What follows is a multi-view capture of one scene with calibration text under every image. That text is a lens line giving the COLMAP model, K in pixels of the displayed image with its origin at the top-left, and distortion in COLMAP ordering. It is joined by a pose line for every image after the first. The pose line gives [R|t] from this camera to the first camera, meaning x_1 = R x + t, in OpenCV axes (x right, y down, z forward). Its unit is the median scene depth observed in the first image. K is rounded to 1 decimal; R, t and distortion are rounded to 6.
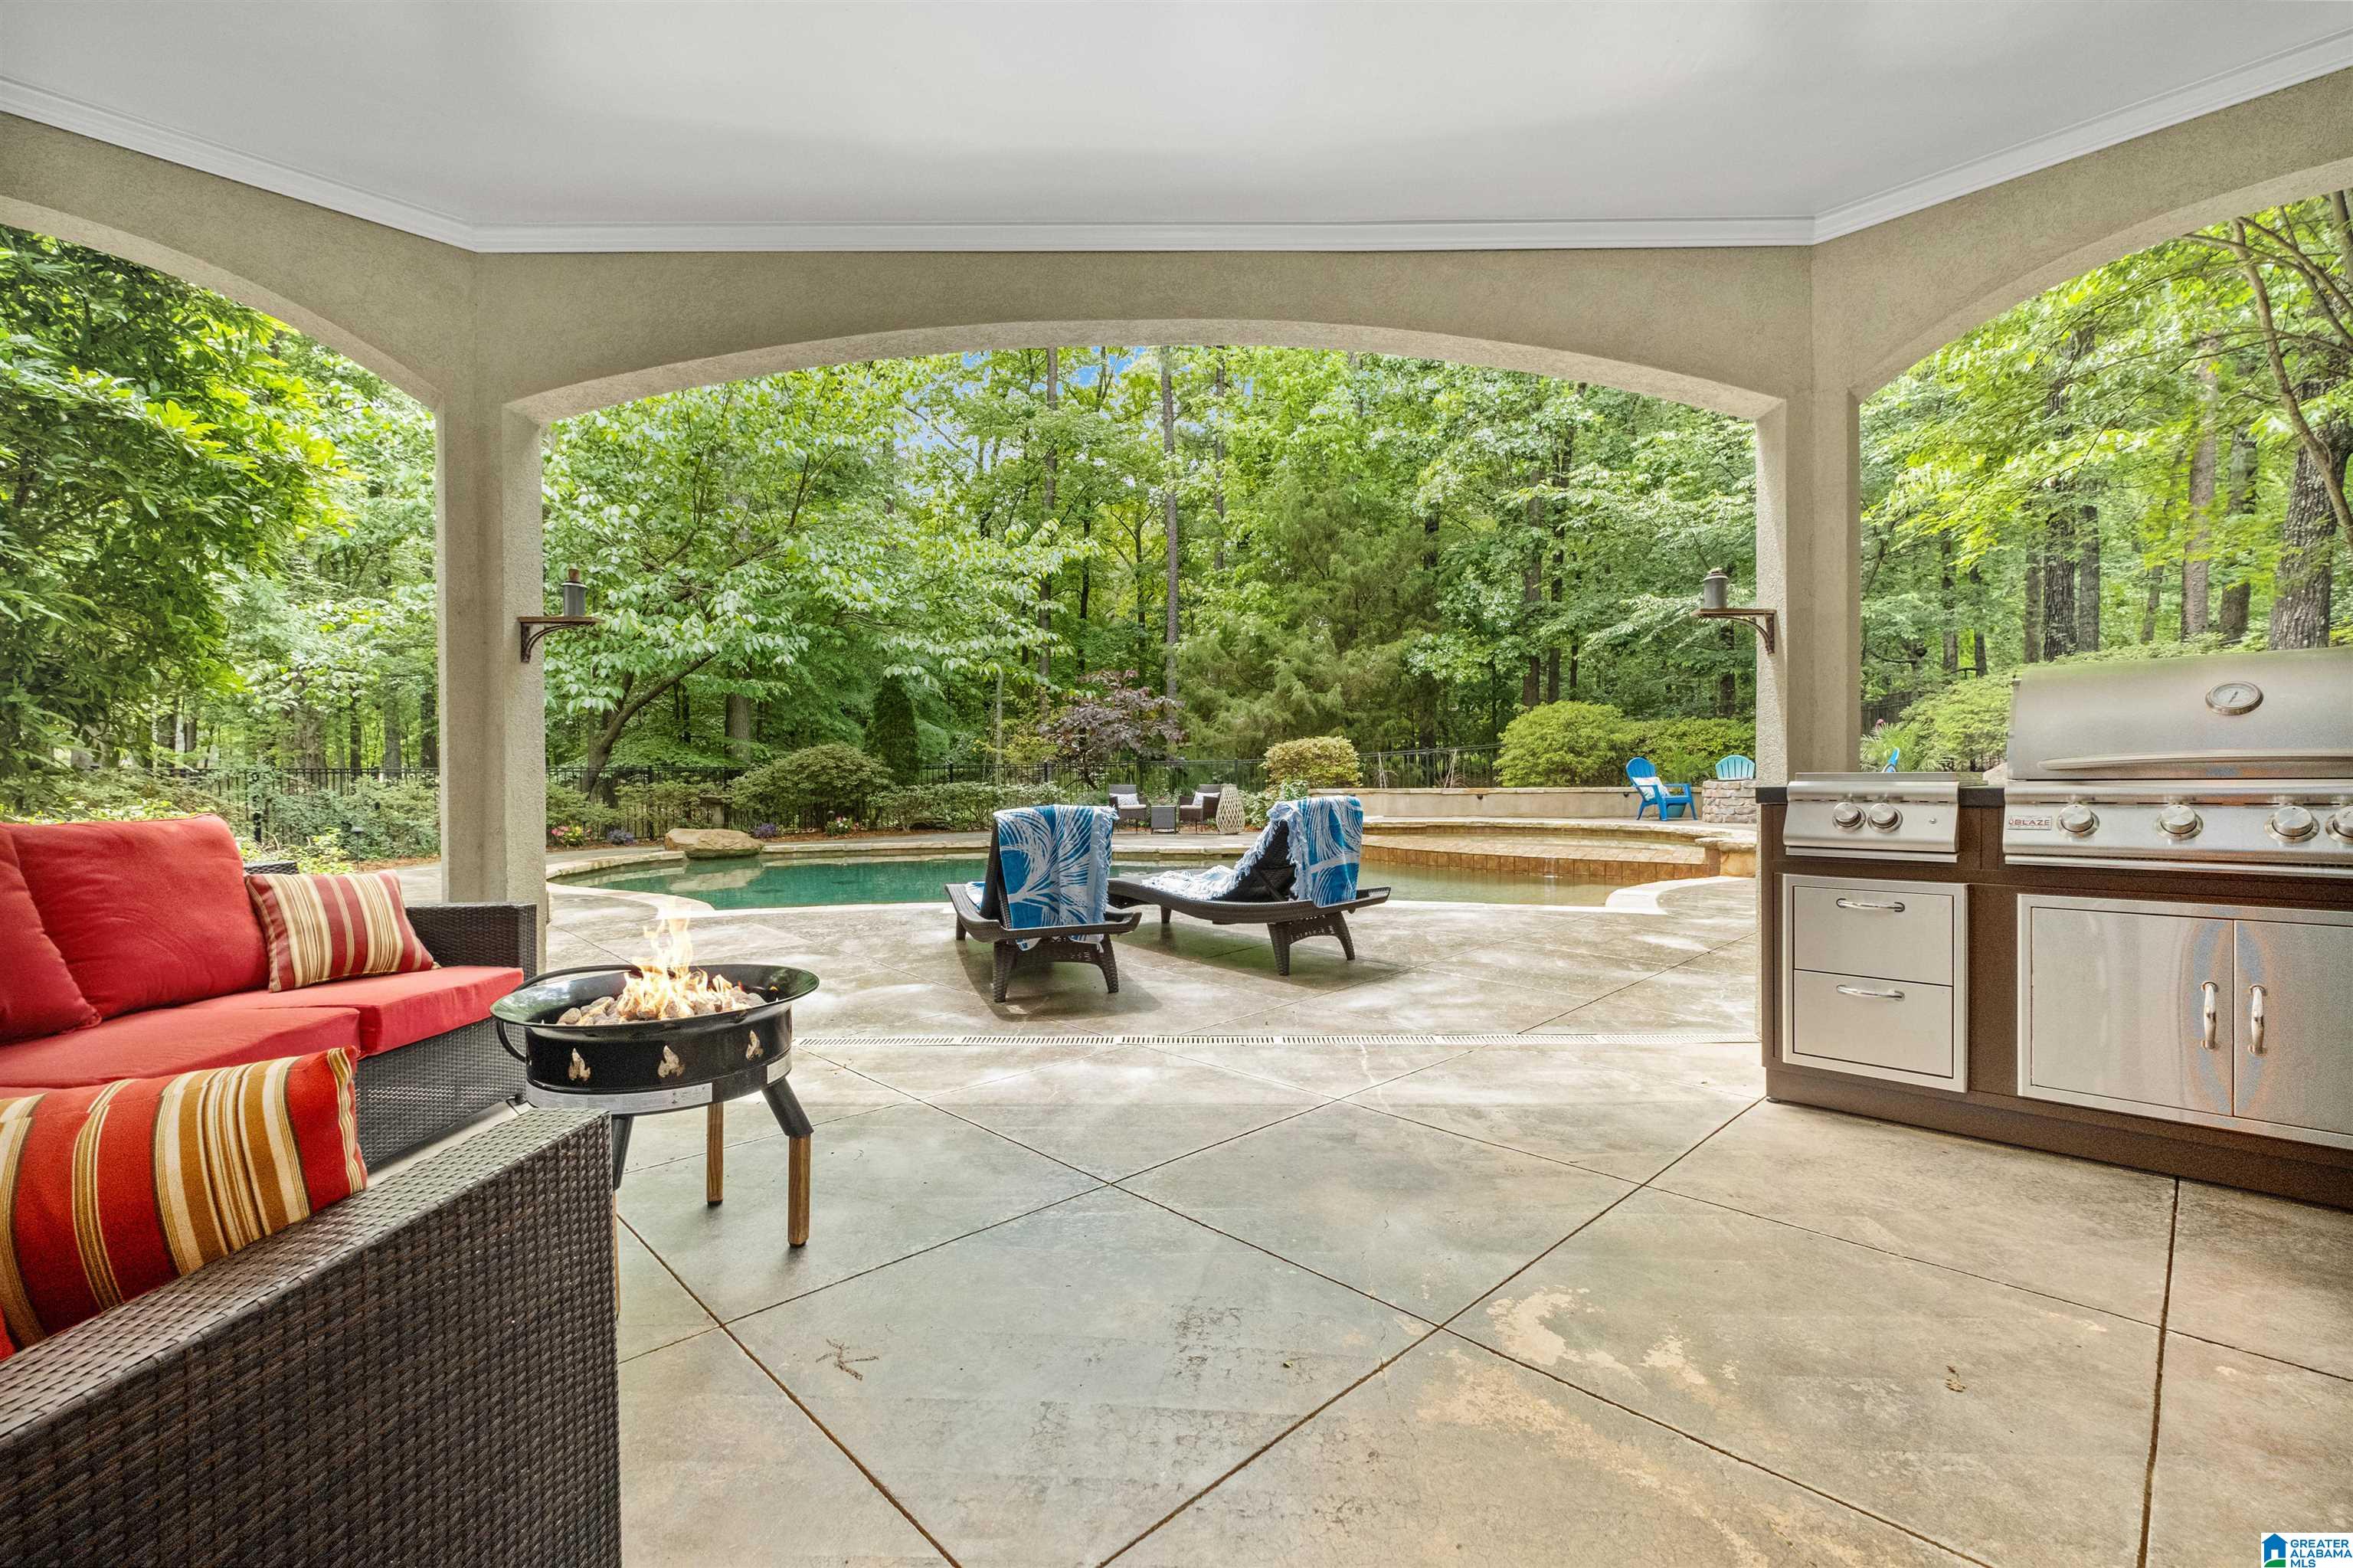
lens RADIAL K [[1026.8, 0, 1185.1], [0, 1026.8, 781.1], [0, 0, 1]] dist [-0.001832, -0.000197]
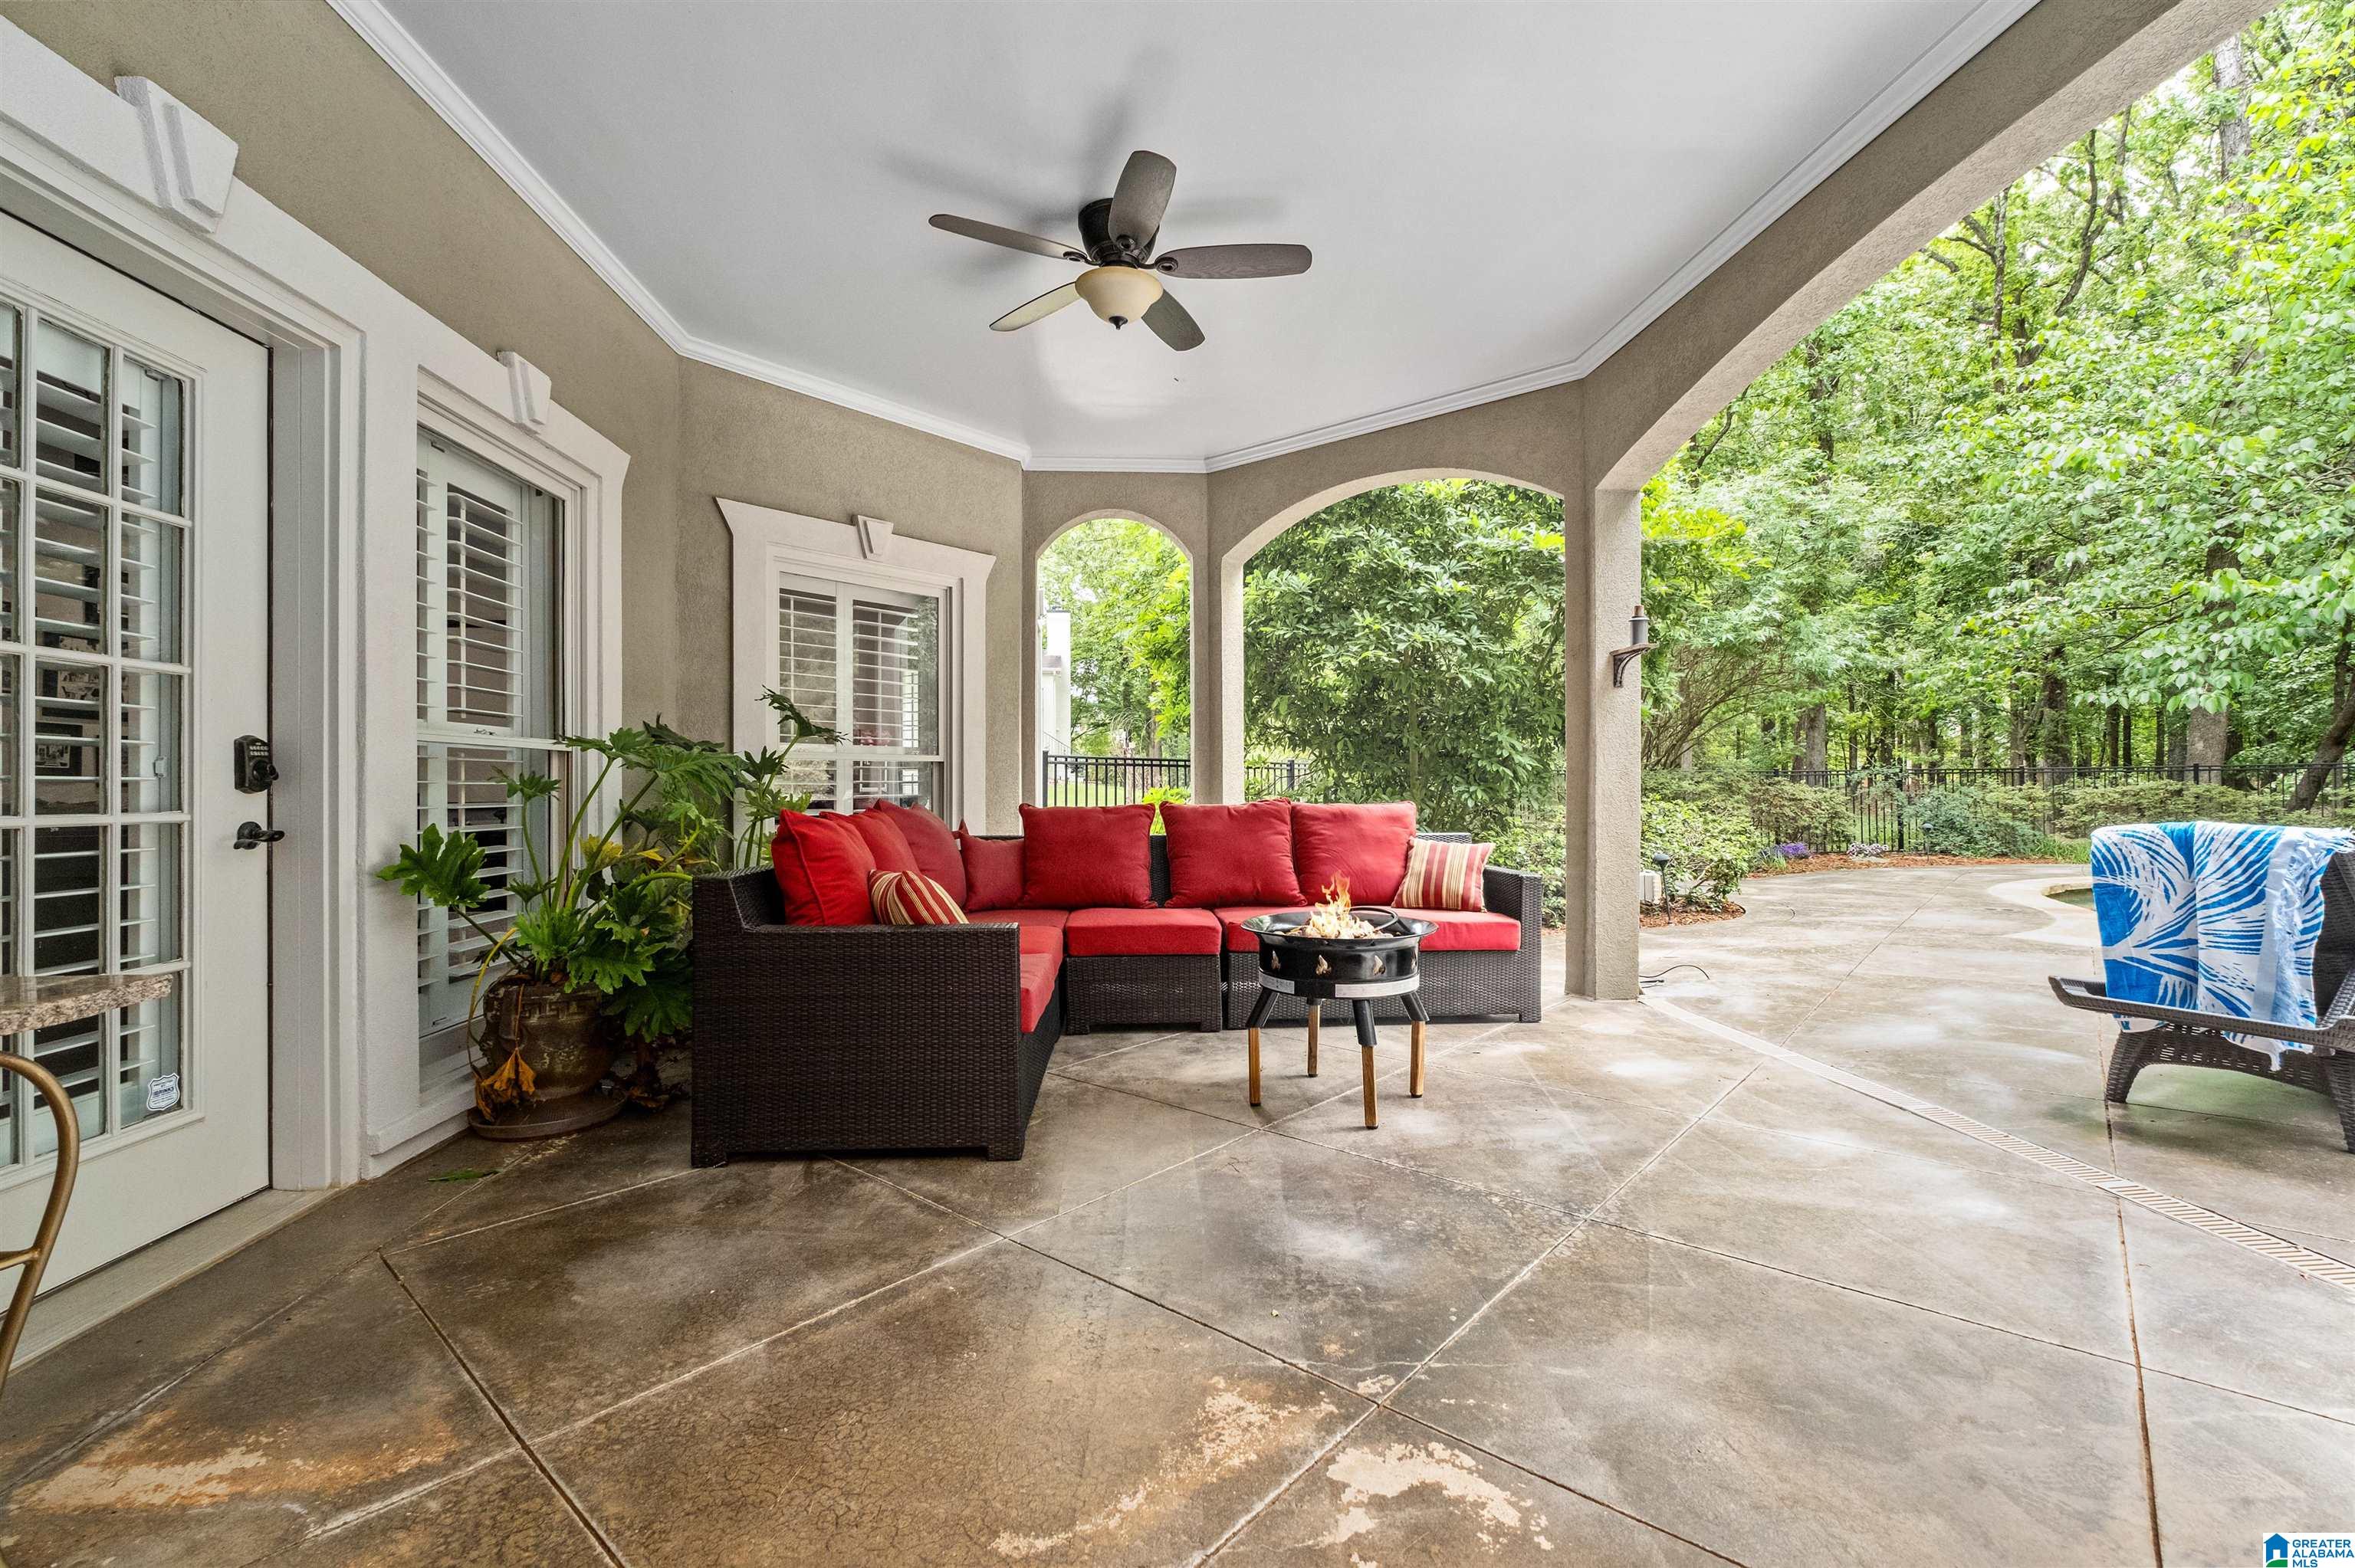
lens RADIAL K [[1027.5, 0, 1186.1], [0, 1027.5, 781.1], [0, 0, 1]] dist [-0.001832, -0.000197]
pose [[0.081576, 0.001767, -0.996666, 0.469687], [-0.001024, 0.999998, 0.001689, -0.002862], [0.996667, 0.000883, 0.081578, 0.319895]]
